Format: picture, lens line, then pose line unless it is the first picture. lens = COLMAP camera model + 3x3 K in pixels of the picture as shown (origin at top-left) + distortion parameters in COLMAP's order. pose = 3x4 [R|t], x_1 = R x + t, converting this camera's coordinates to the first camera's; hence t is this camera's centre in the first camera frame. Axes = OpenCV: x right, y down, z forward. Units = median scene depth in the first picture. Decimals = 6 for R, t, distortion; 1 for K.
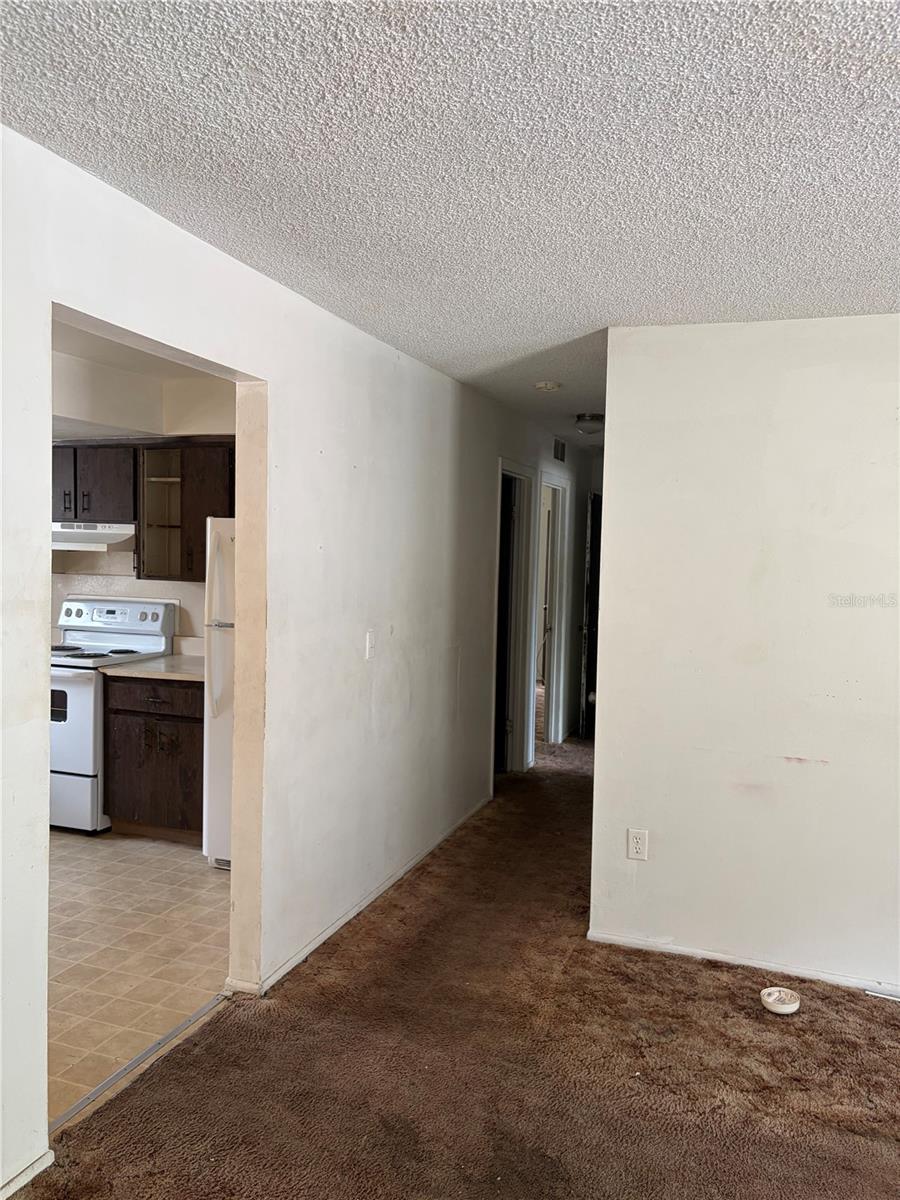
lens RADIAL K [[911.7, 0, 459.5], [0, 911.7, 600.6], [0, 0, 1]] dist [0.039823, -0.044485]
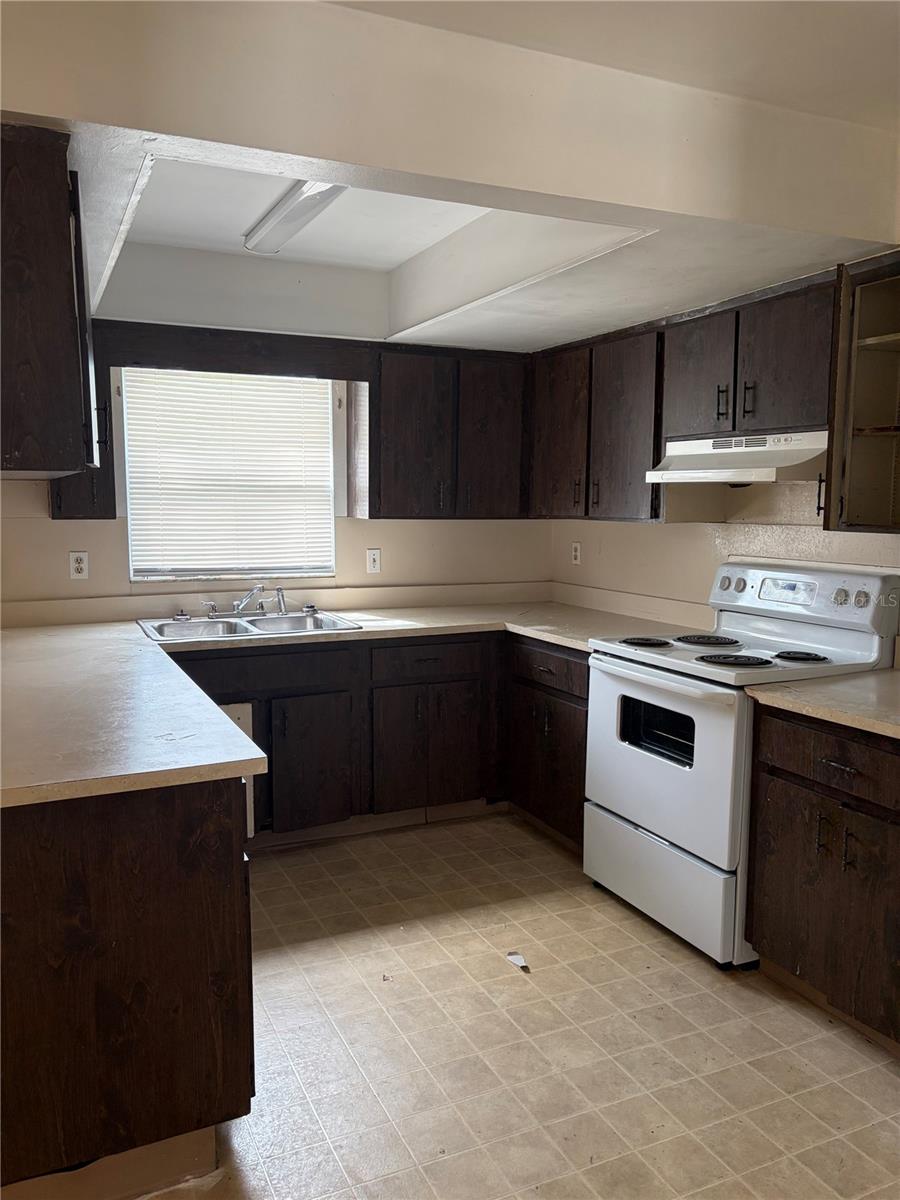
lens RADIAL K [[911.7, 0, 424.4], [0, 911.7, 612.8], [0, 0, 1]] dist [0.039823, -0.044485]
pose [[0.690800, 0.064945, -0.720124, -0.125286], [-0.020668, 0.997325, 0.070118, -0.008166], [0.722751, -0.033554, 0.690294, 0.463070]]
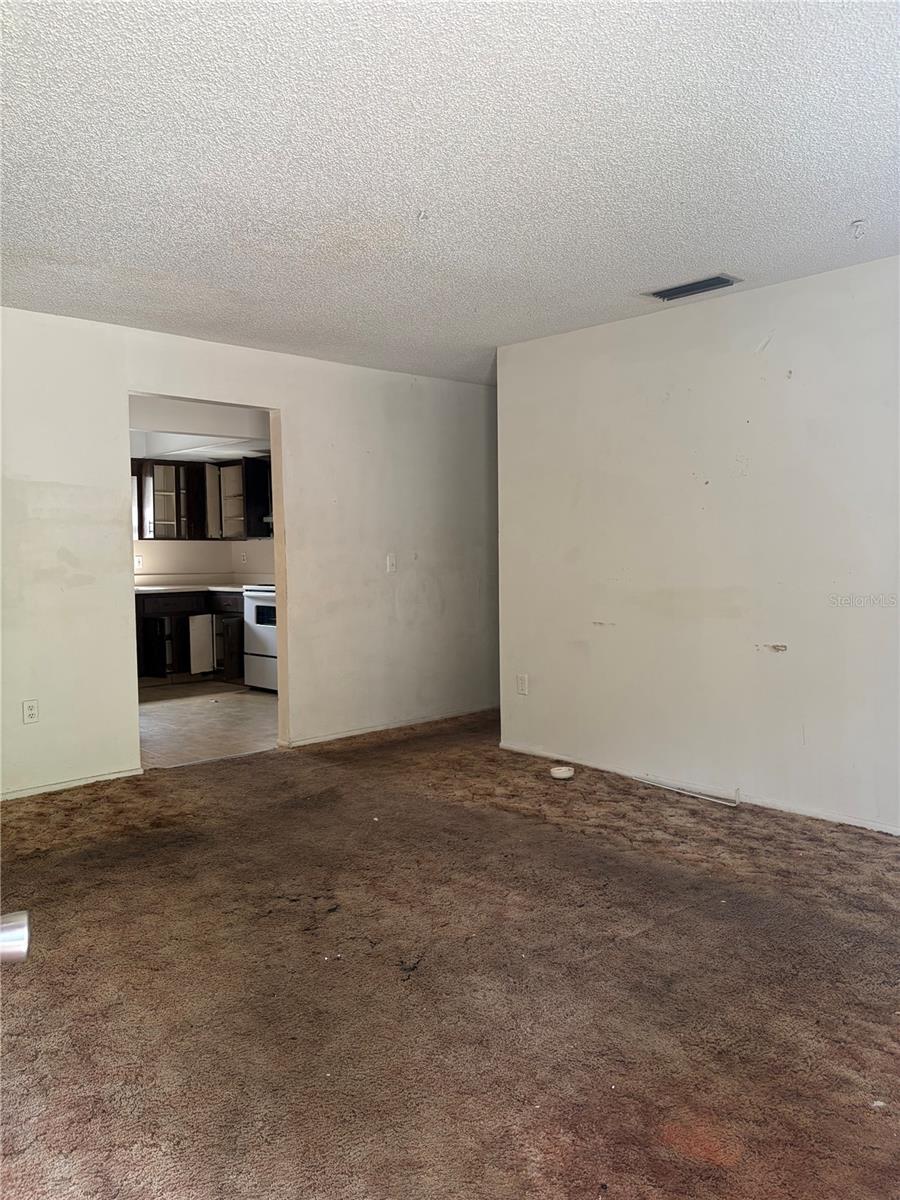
lens RADIAL K [[911.7, 0, 446.1], [0, 911.7, 602.8], [0, 0, 1]] dist [0.039823, -0.044485]
pose [[0.889299, -0.011127, -0.457192, 0.564036], [0.012508, 0.999922, -0.000008, 0.093654], [0.457156, -0.005711, 0.889368, -0.292995]]
